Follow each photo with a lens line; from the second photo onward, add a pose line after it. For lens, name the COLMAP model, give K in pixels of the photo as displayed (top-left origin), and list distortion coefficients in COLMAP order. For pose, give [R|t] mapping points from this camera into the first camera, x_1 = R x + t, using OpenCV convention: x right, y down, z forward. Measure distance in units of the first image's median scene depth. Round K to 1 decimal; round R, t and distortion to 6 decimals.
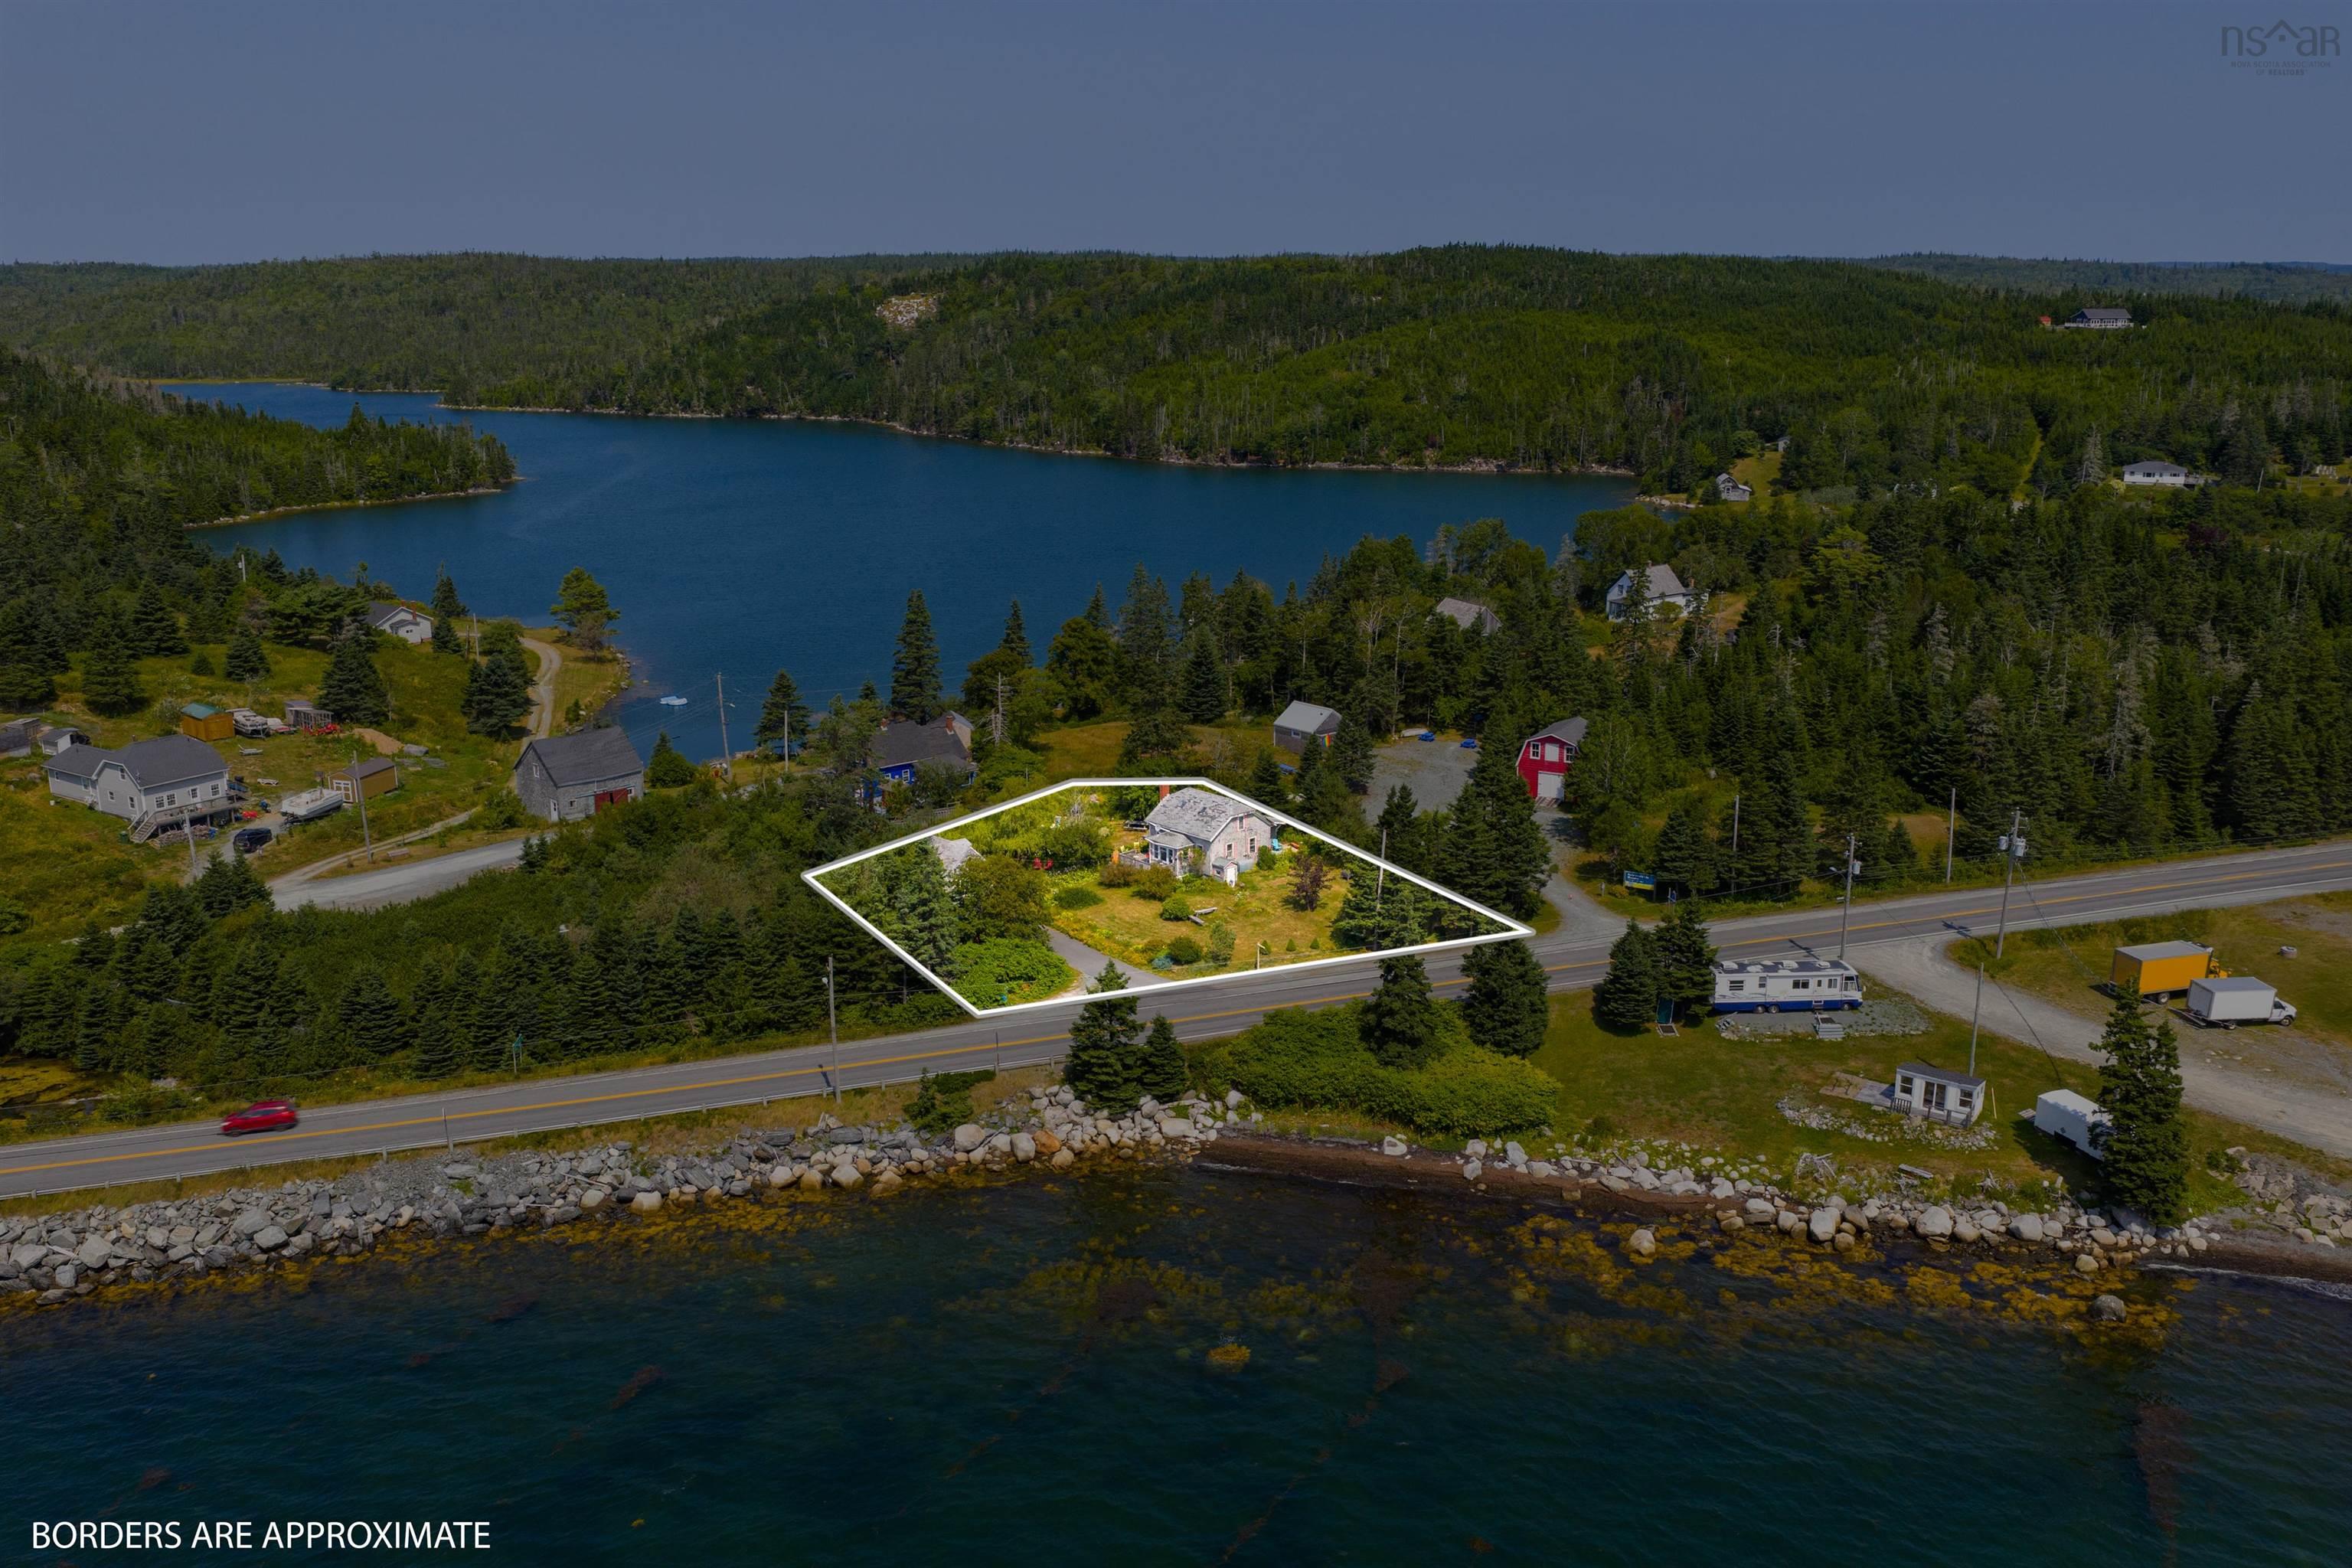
lens RADIAL K [[1940.9, 0, 1167.5], [0, 1940.9, 806.4], [0, 0, 1]] dist [0.012881, -0.016248]
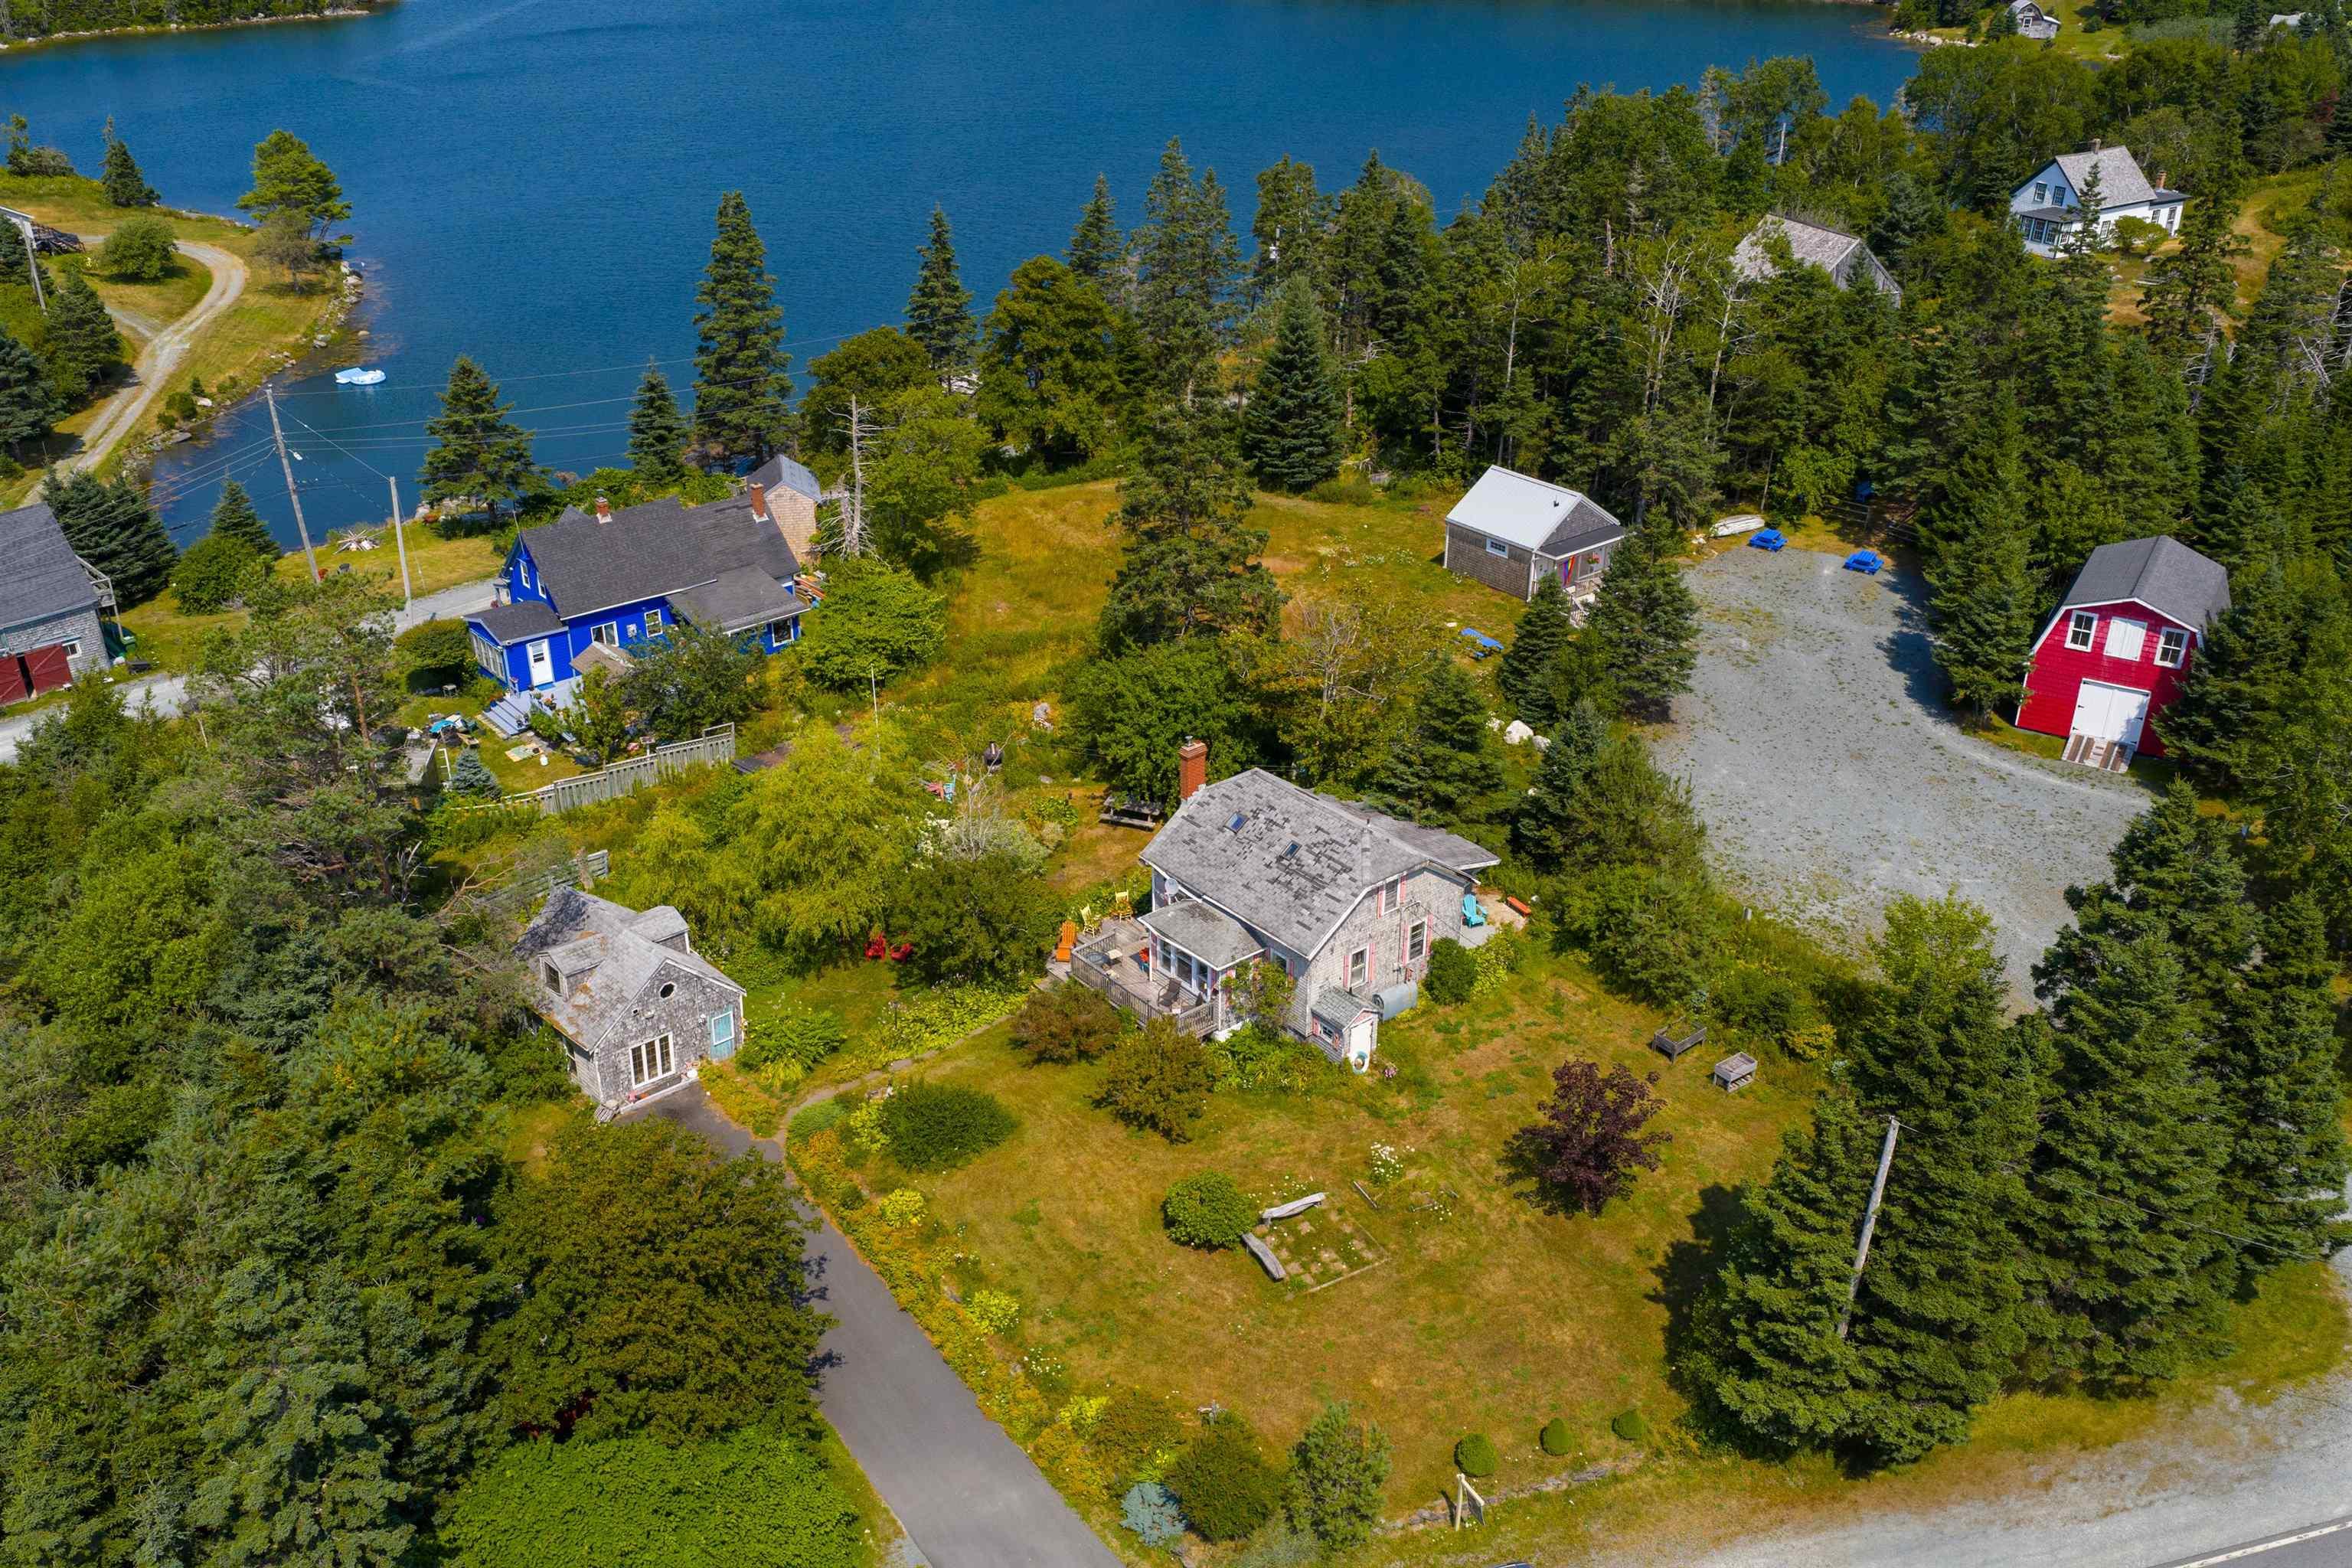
lens RADIAL K [[1940.9, 0, 1167.5], [0, 1940.9, 806.4], [0, 0, 1]] dist [0.012881, -0.016248]
pose [[0.999133, 0.021750, -0.035492, 0.005853], [-0.013556, 0.976166, 0.216603, -0.068890], [0.039358, -0.215934, 0.975614, 0.490299]]
